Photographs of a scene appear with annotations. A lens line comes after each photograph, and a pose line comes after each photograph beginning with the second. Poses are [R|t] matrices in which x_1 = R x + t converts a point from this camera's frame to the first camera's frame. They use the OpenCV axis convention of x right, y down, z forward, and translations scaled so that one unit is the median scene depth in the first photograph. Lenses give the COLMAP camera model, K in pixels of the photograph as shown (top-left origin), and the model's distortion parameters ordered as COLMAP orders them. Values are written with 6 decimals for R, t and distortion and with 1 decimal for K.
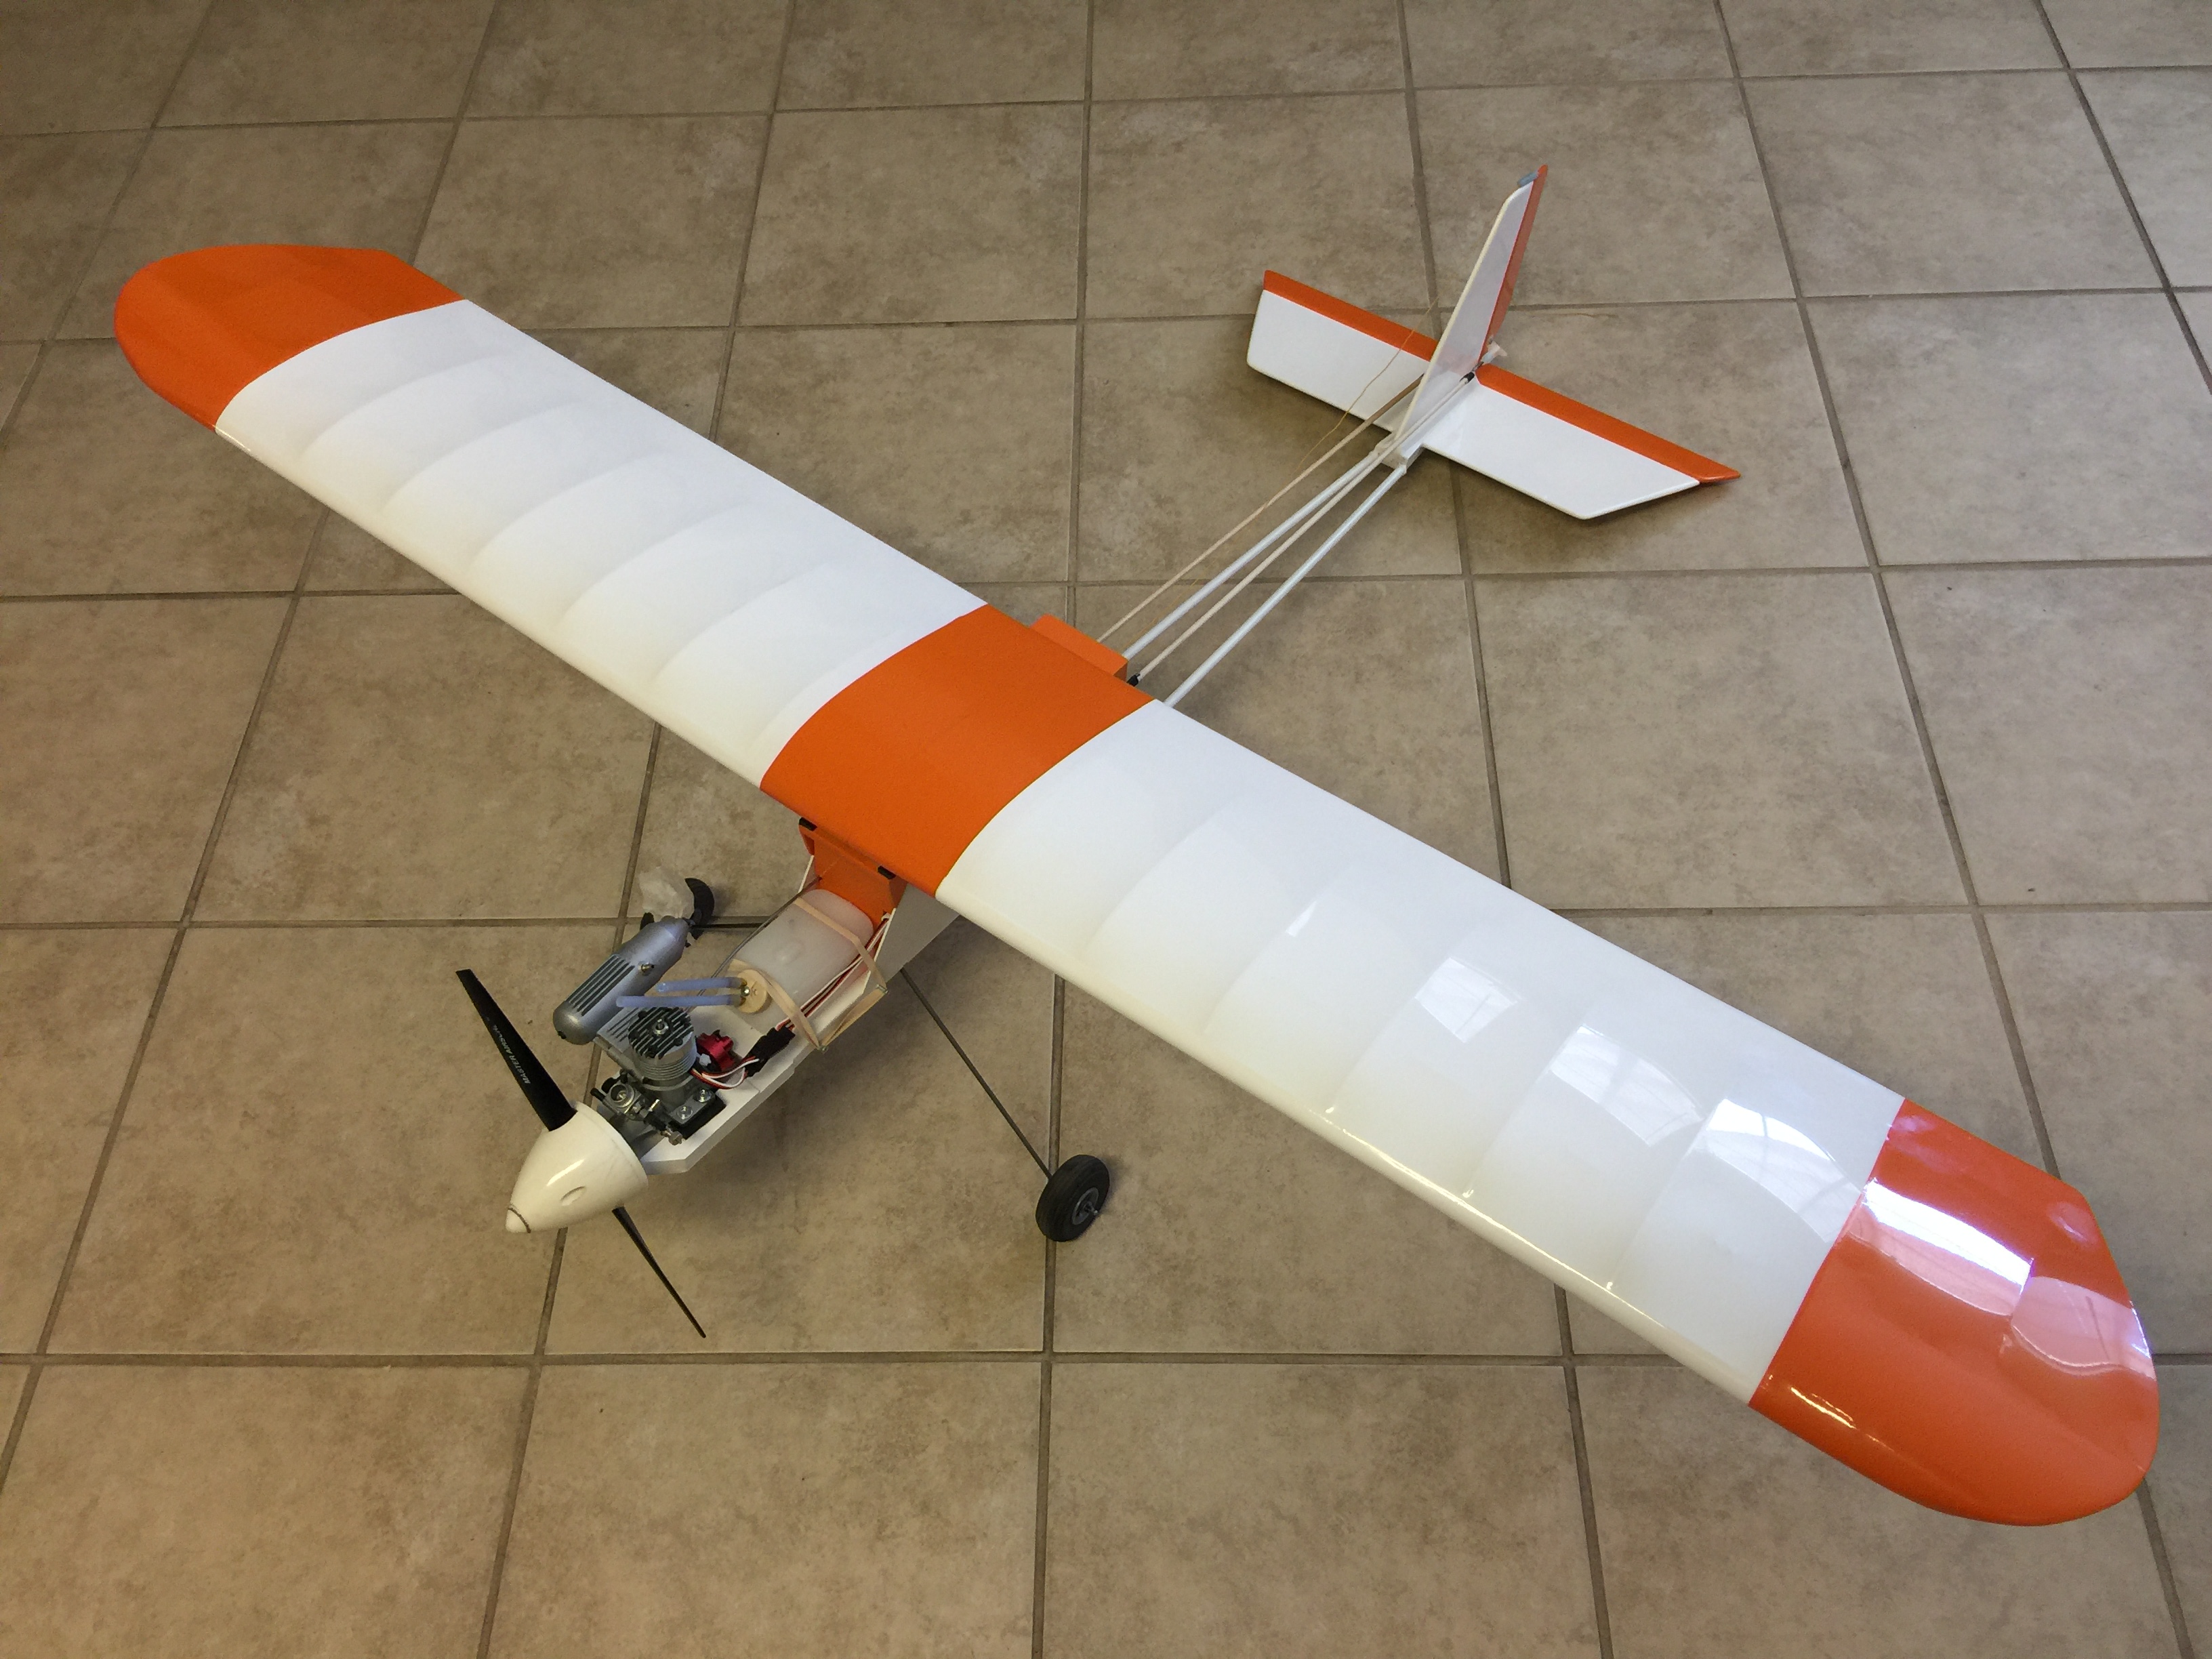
lens RADIAL K [[1862.4, 0, 1107.4], [0, 1862.4, 823.0], [0, 0, 1]] dist [0.086194, -0.140266]
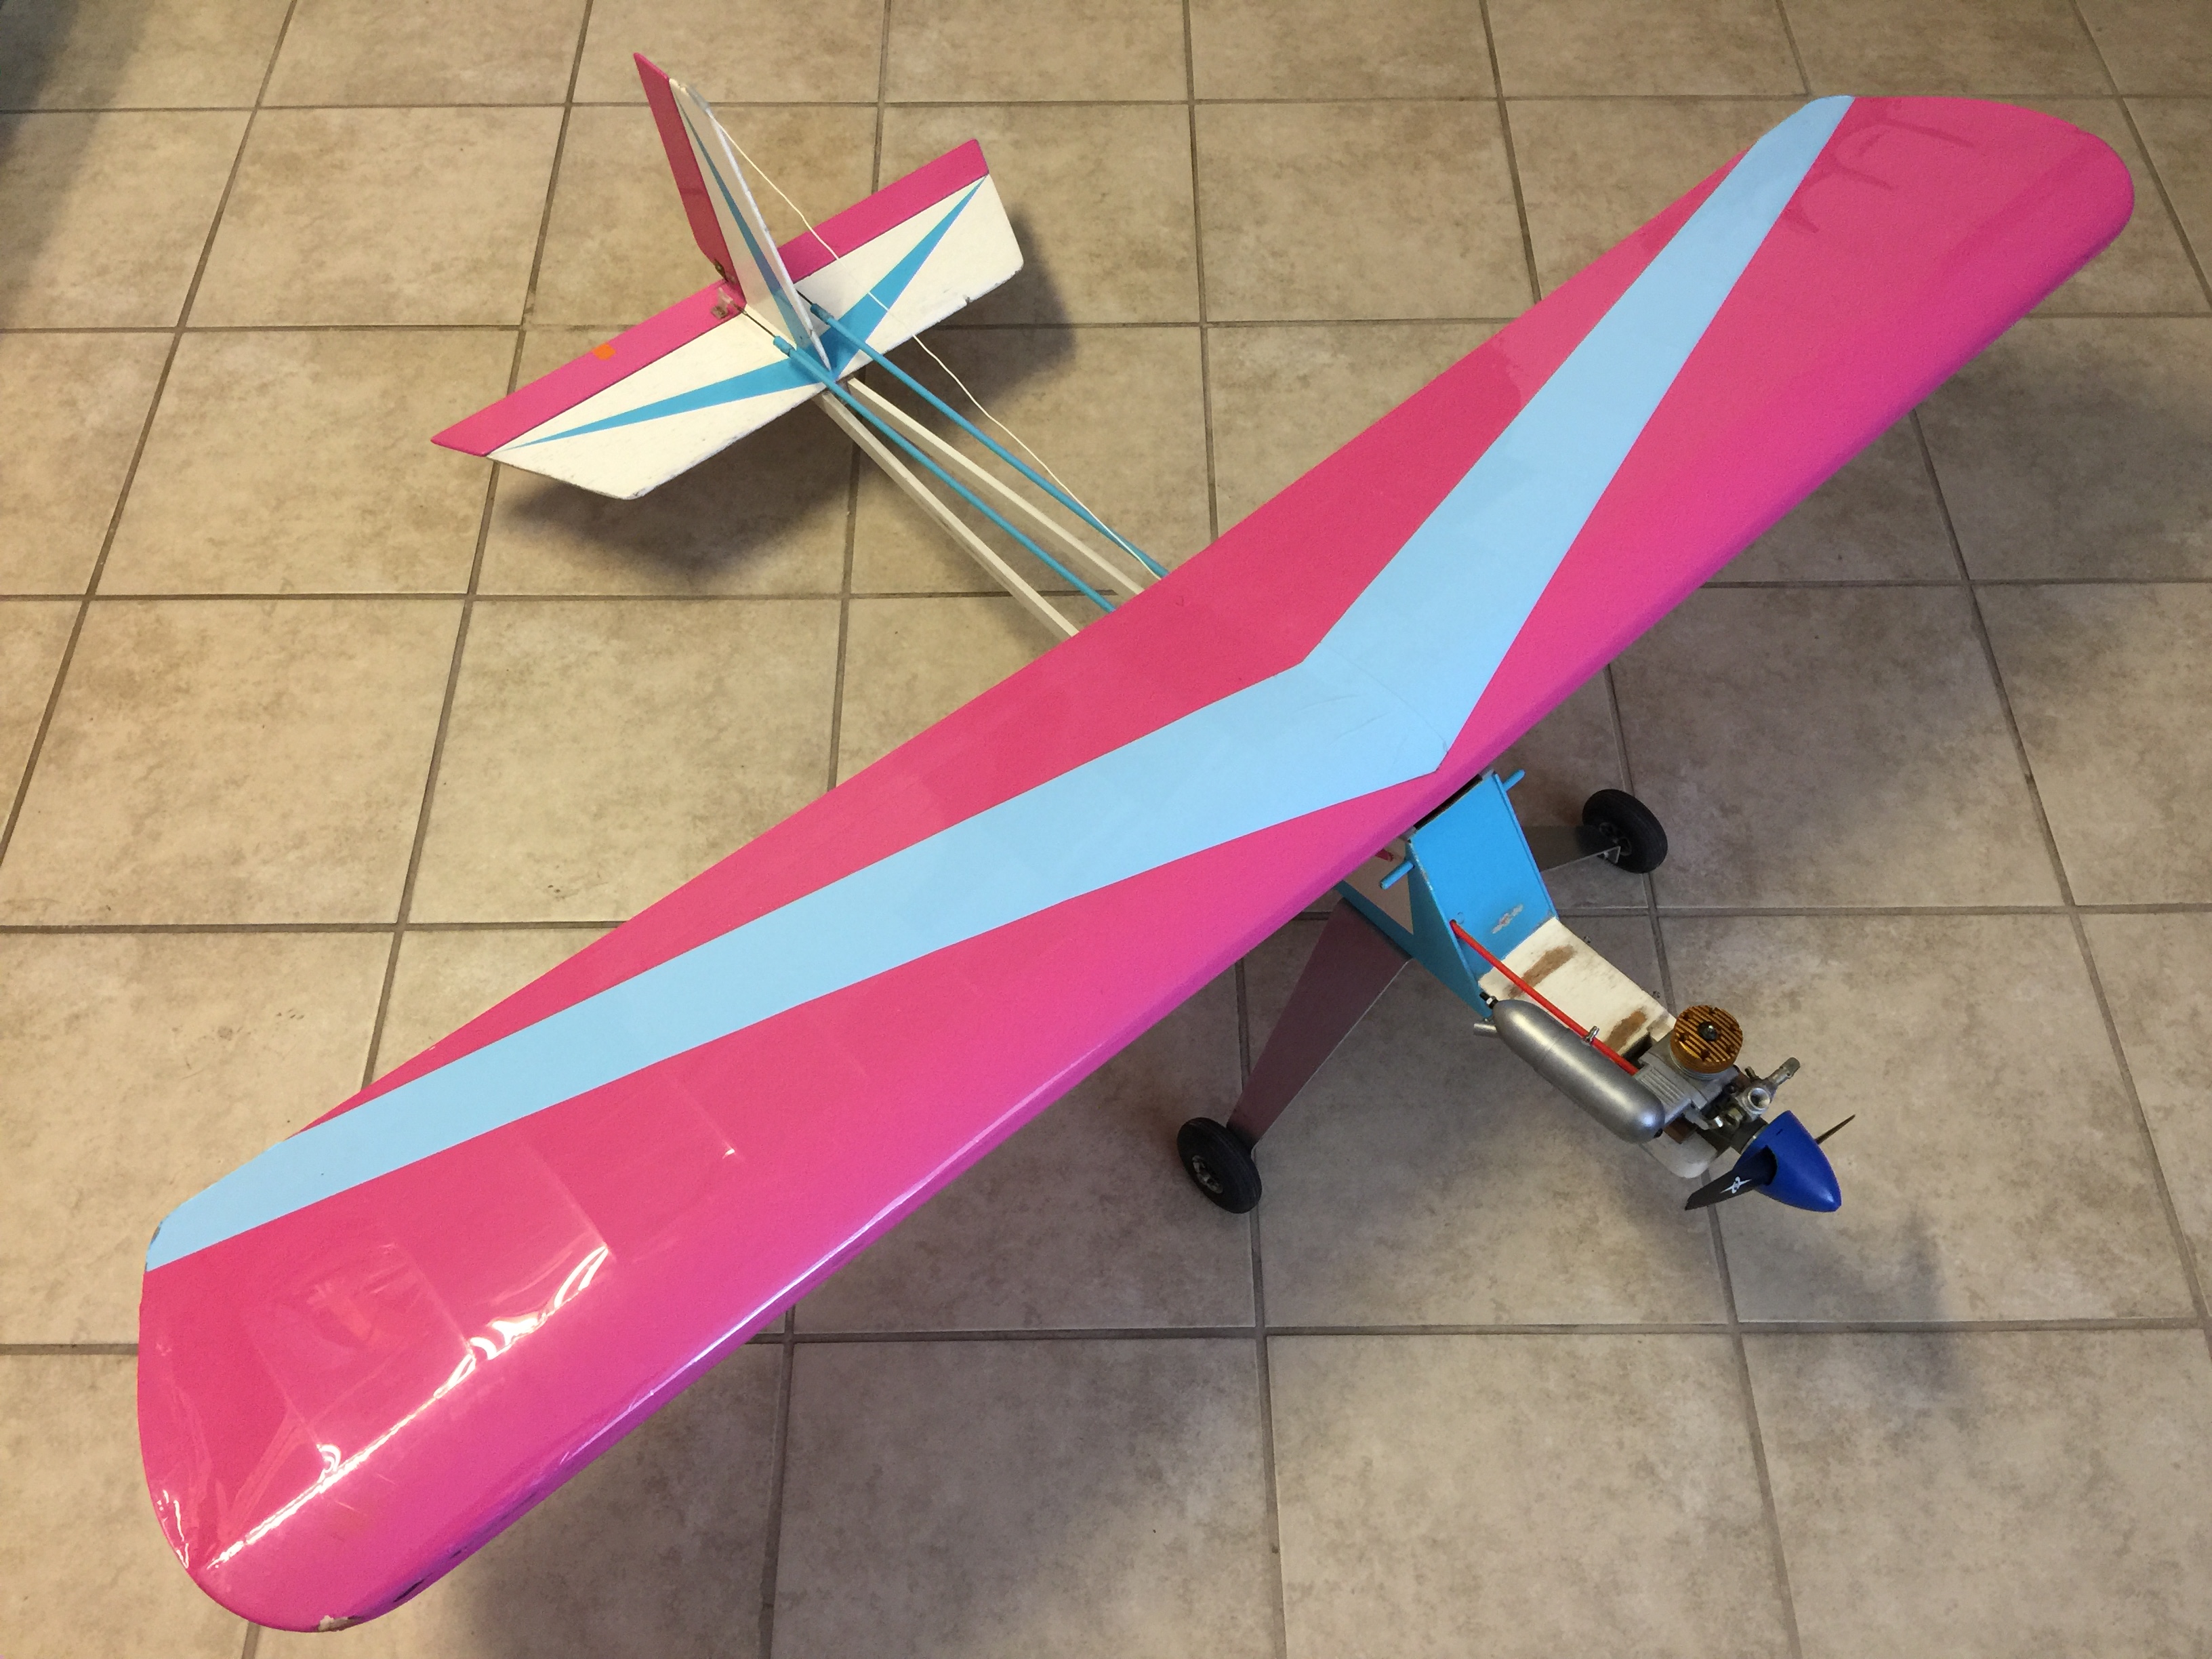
lens RADIAL K [[1862.4, 0, 1098.2], [0, 1862.4, 829.5], [0, 0, 1]] dist [0.086194, -0.140266]
pose [[0.026963, 0.873229, -0.486564, 0.417993], [-0.825031, 0.294278, 0.482416, -0.385308], [0.564445, 0.388423, 0.728375, 0.145477]]
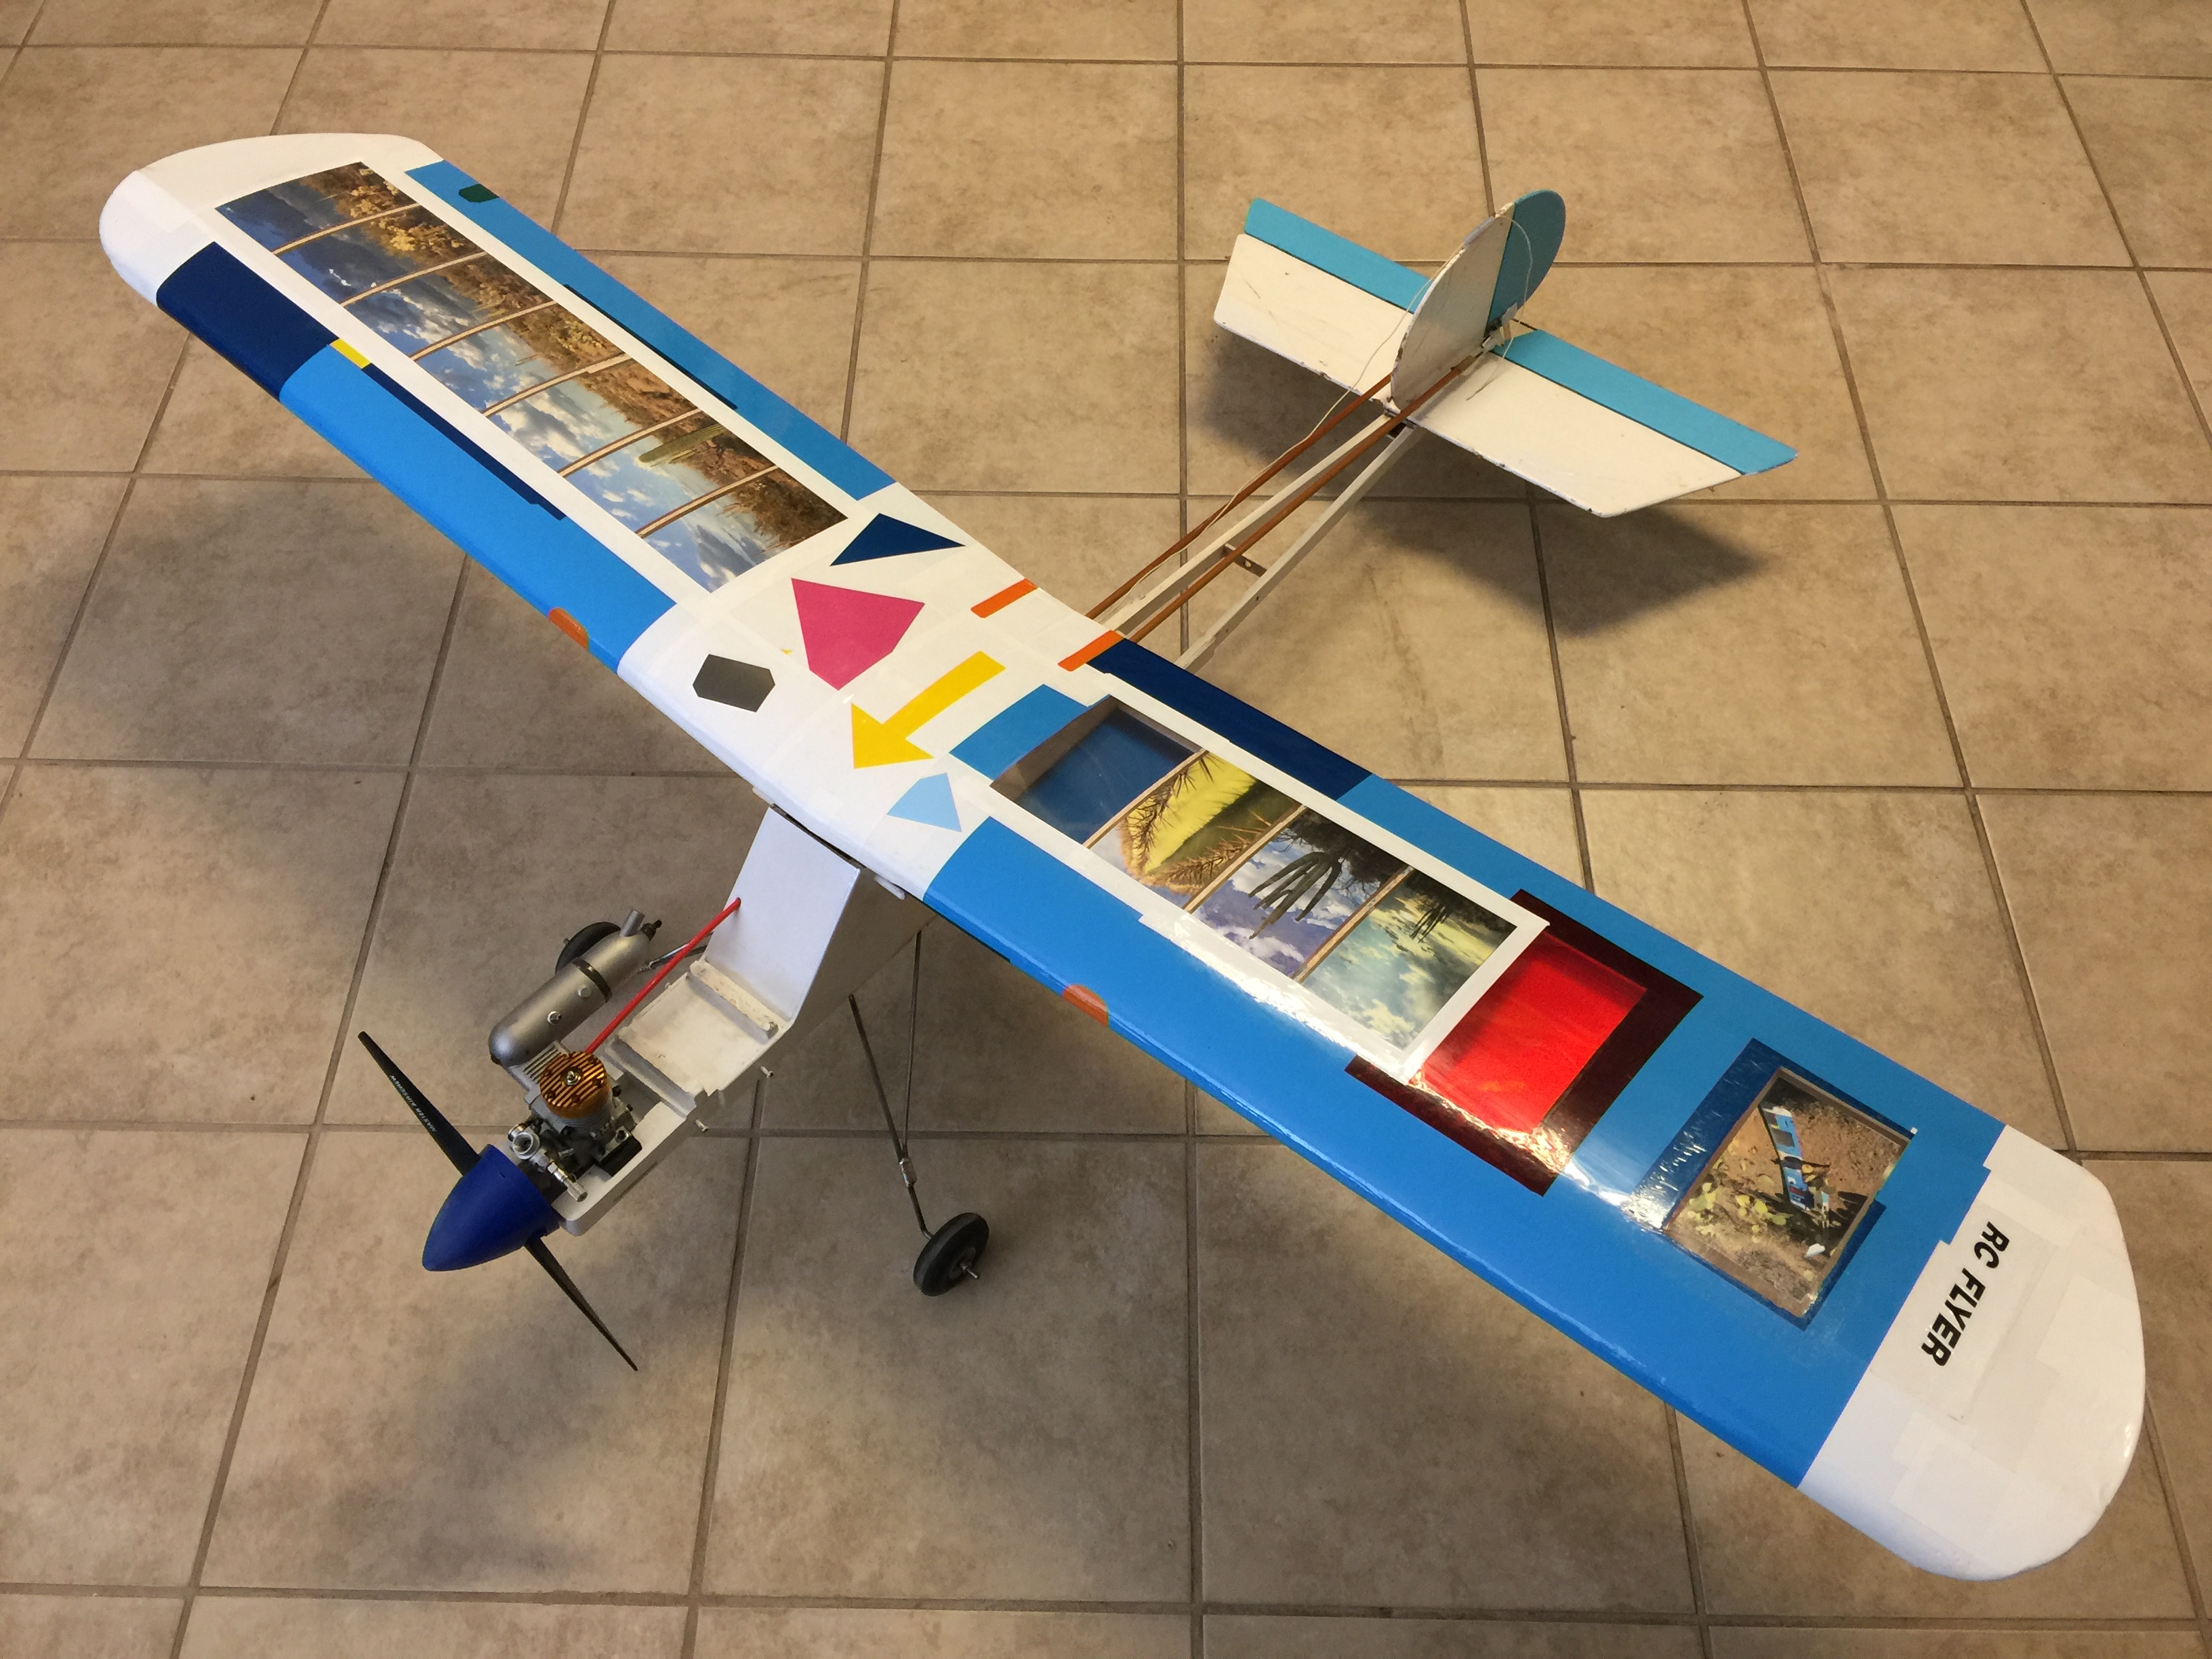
lens RADIAL K [[1862.4, 0, 1103.7], [0, 1862.4, 826.1], [0, 0, 1]] dist [0.086194, -0.140266]
pose [[-0.999170, 0.021238, 0.034771, -0.012008], [0.024135, -0.379041, 0.925065, -0.954110], [0.032826, 0.925136, 0.378214, 0.546801]]
